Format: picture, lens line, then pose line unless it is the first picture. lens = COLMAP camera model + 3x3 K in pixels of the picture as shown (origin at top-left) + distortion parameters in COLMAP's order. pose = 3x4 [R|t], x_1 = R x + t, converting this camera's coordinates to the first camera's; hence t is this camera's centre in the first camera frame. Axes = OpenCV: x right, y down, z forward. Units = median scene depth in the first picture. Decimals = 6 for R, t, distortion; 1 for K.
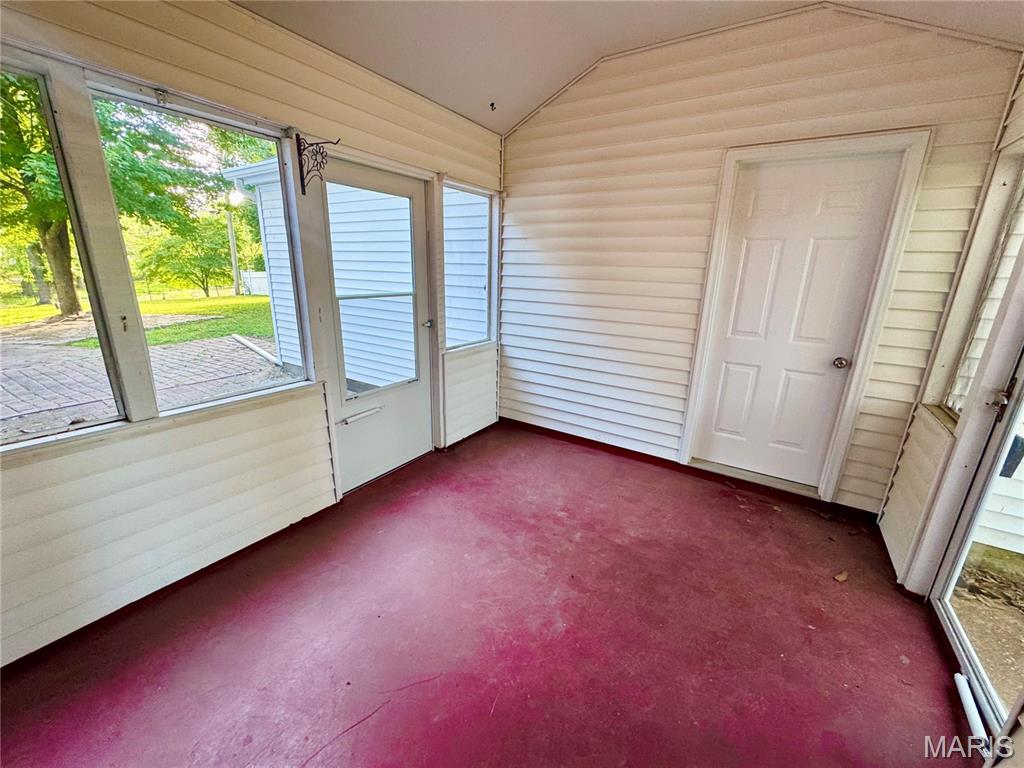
lens RADIAL K [[408.8, 0, 512.7], [0, 408.8, 381.7], [0, 0, 1]] dist [-0.002220, -0.000139]
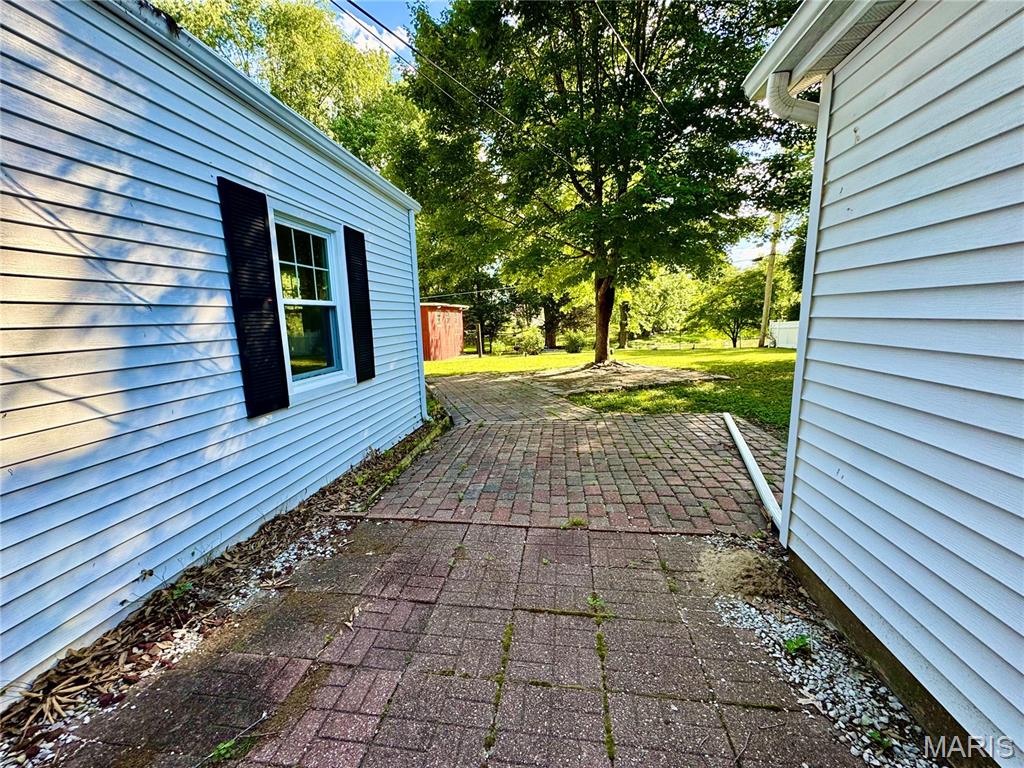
lens RADIAL K [[408.8, 0, 511.9], [0, 408.8, 383.4], [0, 0, 1]] dist [-0.002220, -0.000139]
pose [[0.419685, 0.115207, -0.900329, -0.056236], [-0.218171, 0.975636, 0.023144, -0.023911], [0.881060, 0.186712, 0.434594, 0.093729]]
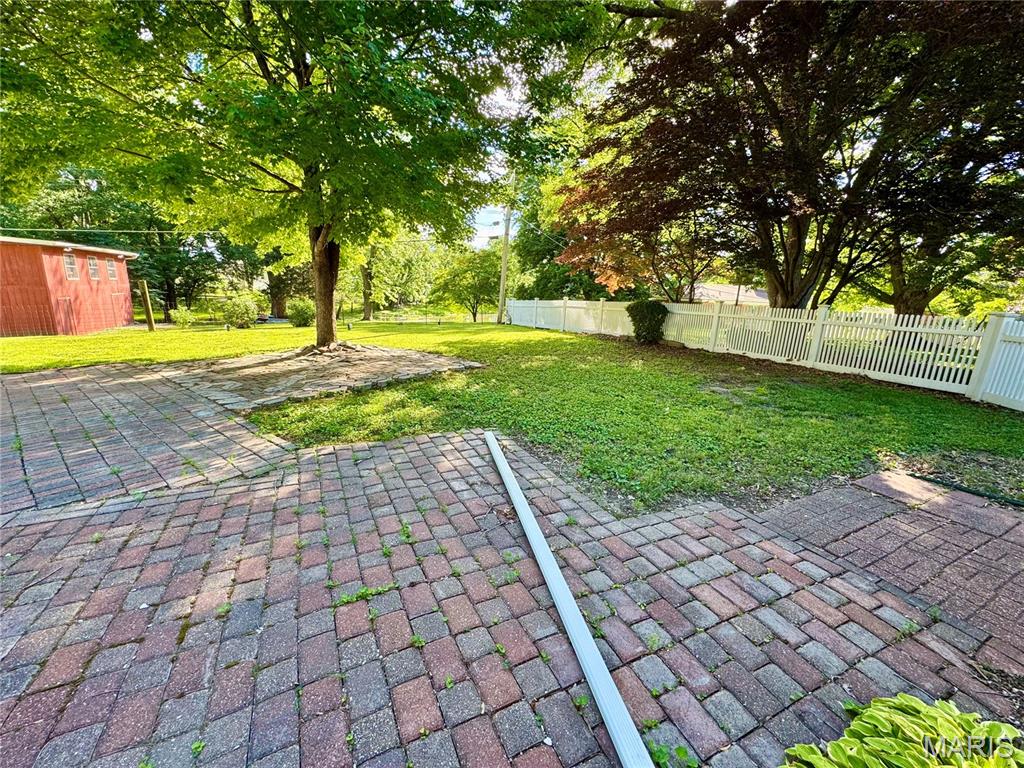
lens RADIAL K [[408.8, 0, 509.2], [0, 408.8, 385.7], [0, 0, 1]] dist [-0.002220, -0.000139]
pose [[0.849412, 0.140127, -0.508787, -0.101715], [-0.173898, 0.984577, -0.019155, -0.038350], [0.498256, 0.104747, 0.860679, 0.141956]]
